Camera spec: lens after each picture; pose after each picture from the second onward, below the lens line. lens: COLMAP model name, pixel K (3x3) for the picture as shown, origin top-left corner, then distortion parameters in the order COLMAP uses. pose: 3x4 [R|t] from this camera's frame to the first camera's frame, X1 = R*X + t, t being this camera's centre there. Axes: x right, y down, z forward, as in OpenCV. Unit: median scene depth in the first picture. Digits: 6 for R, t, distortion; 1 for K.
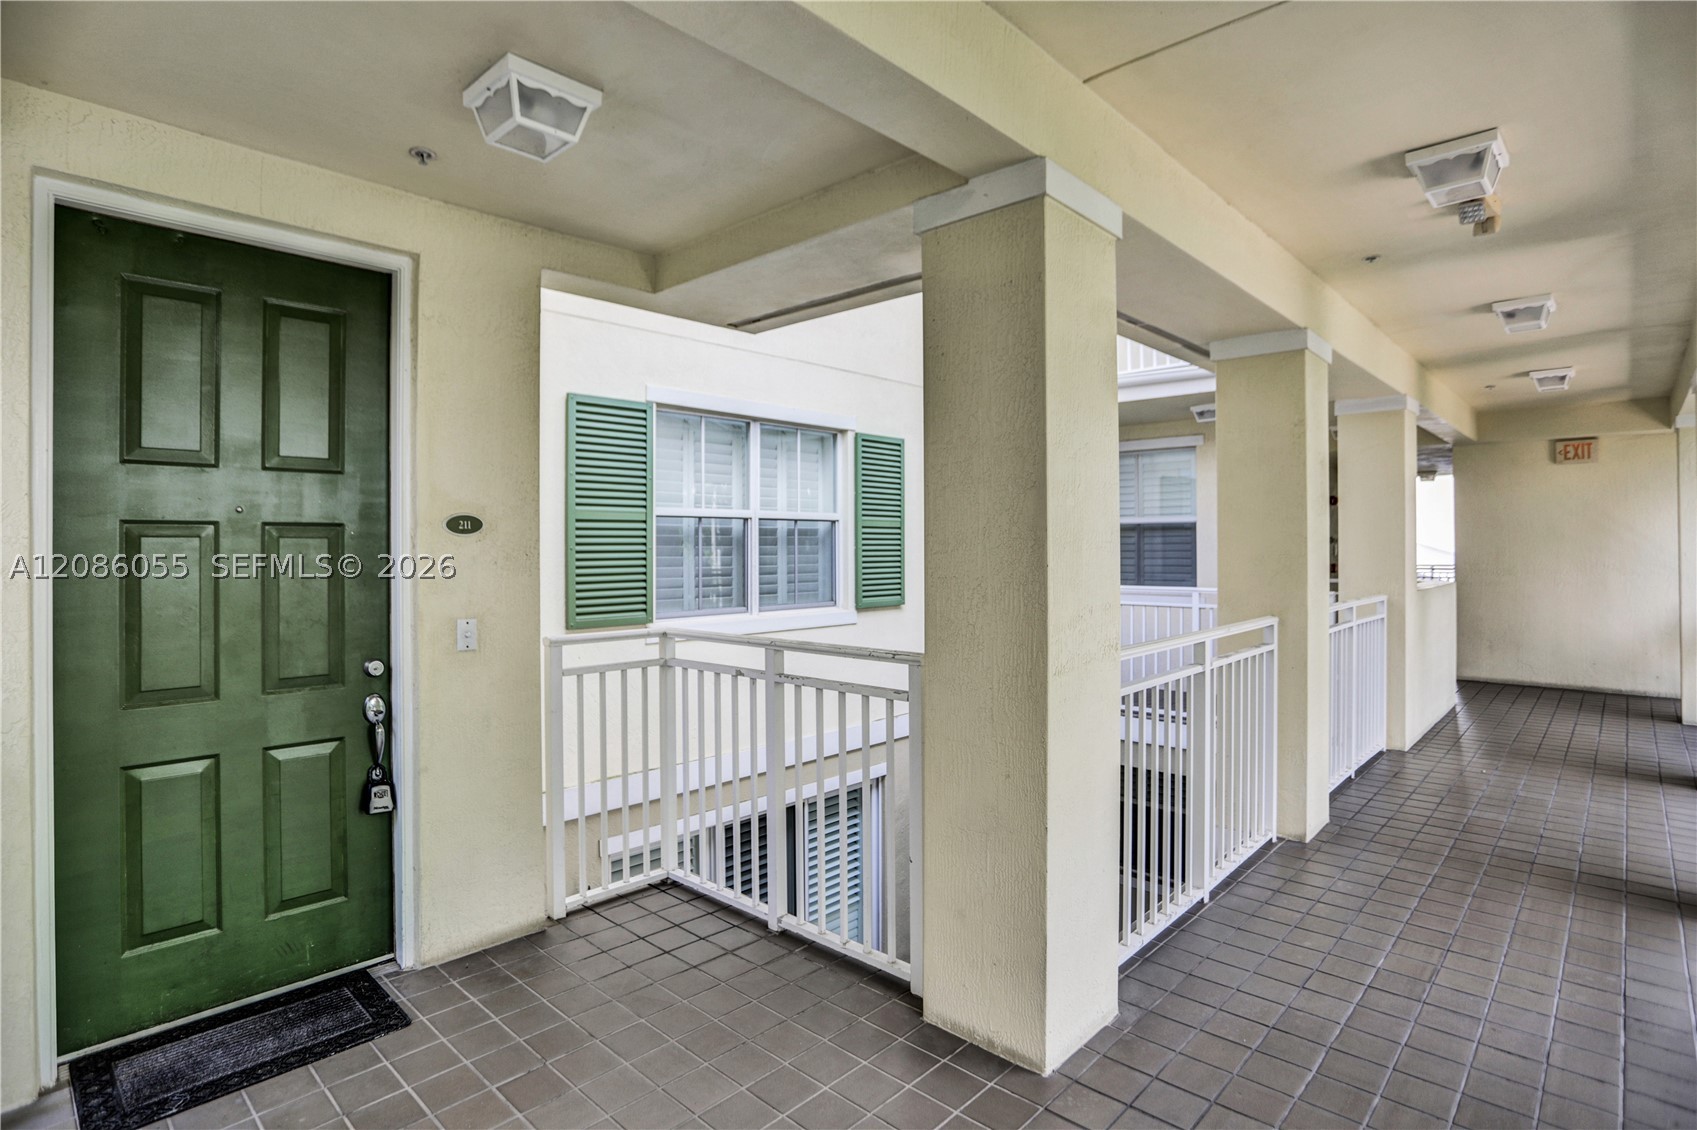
lens RADIAL K [[873.8, 0, 836.7], [0, 873.8, 547.6], [0, 0, 1]] dist [-0.072019, 0.030364]
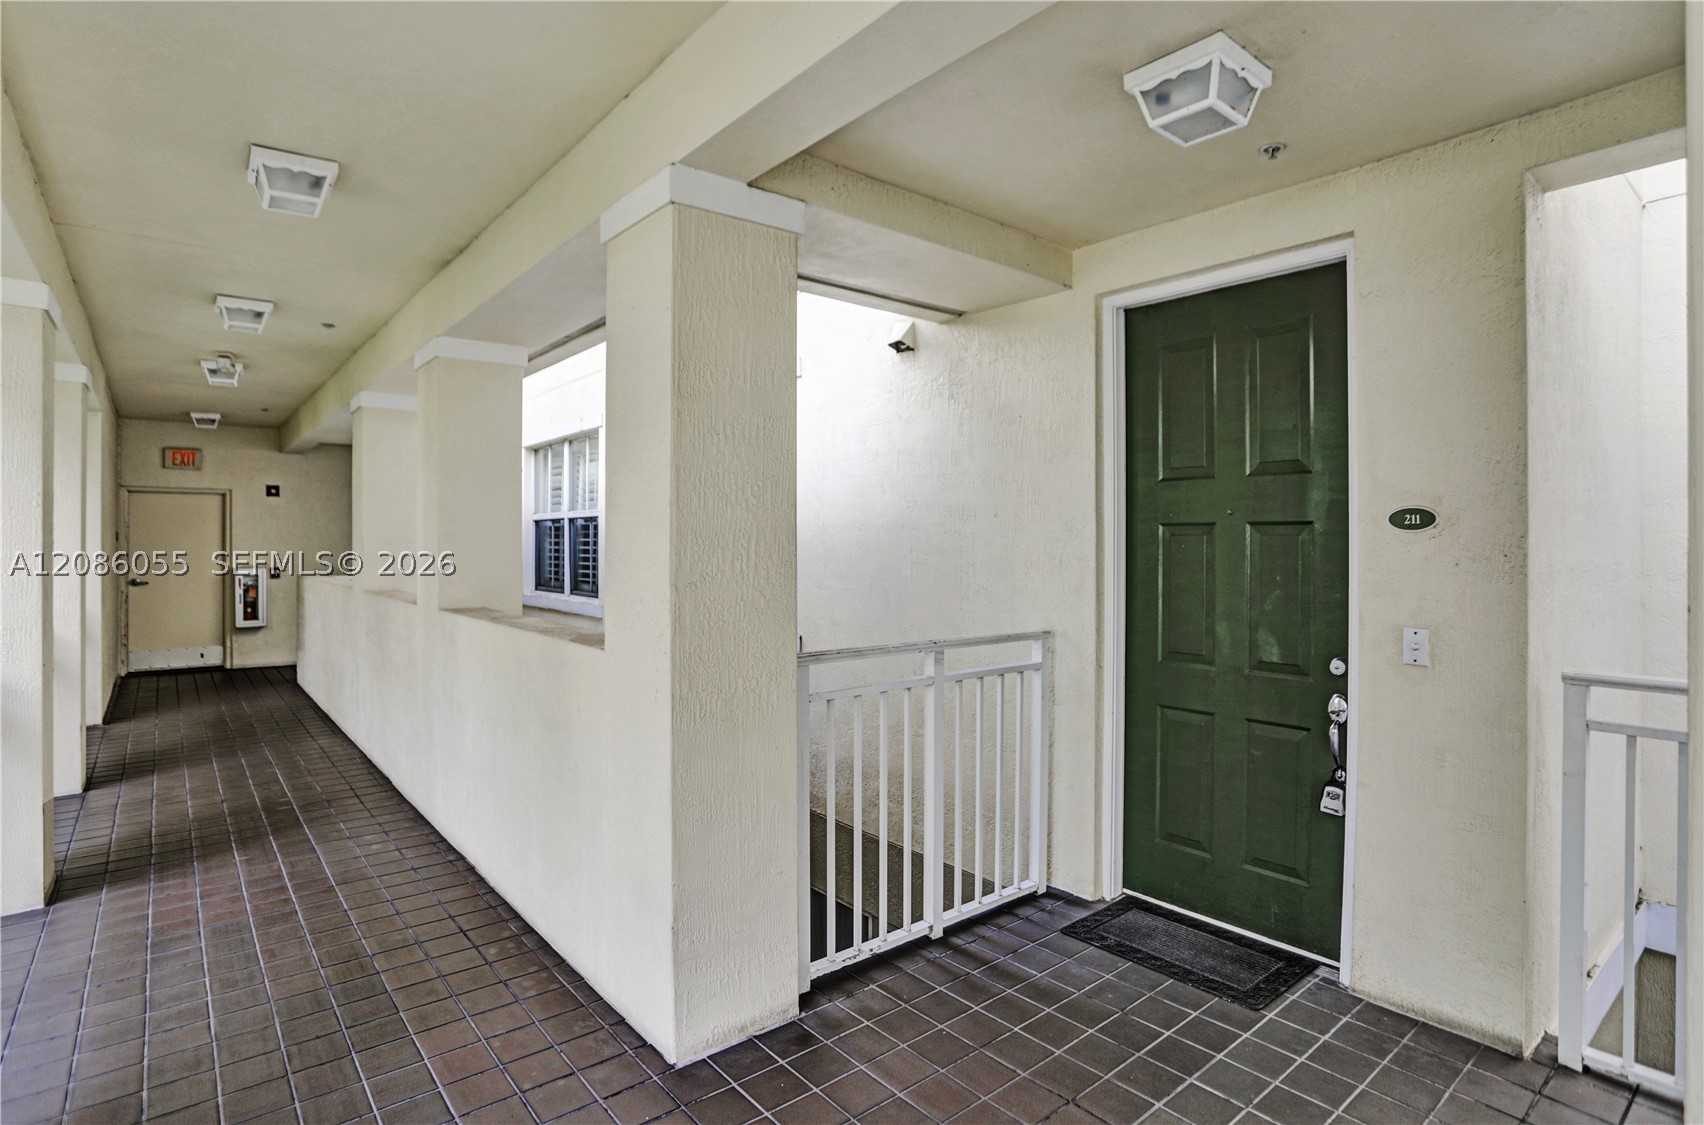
lens RADIAL K [[866.7, 0, 852.0], [0, 866.7, 562.5], [0, 0, 1]] dist [-0.003889, 0.000068]
pose [[-0.103404, 0.021529, -0.994406, 0.517272], [-0.010039, 0.999692, 0.022687, 0.003059], [0.994589, 0.012329, -0.103156, 0.554480]]
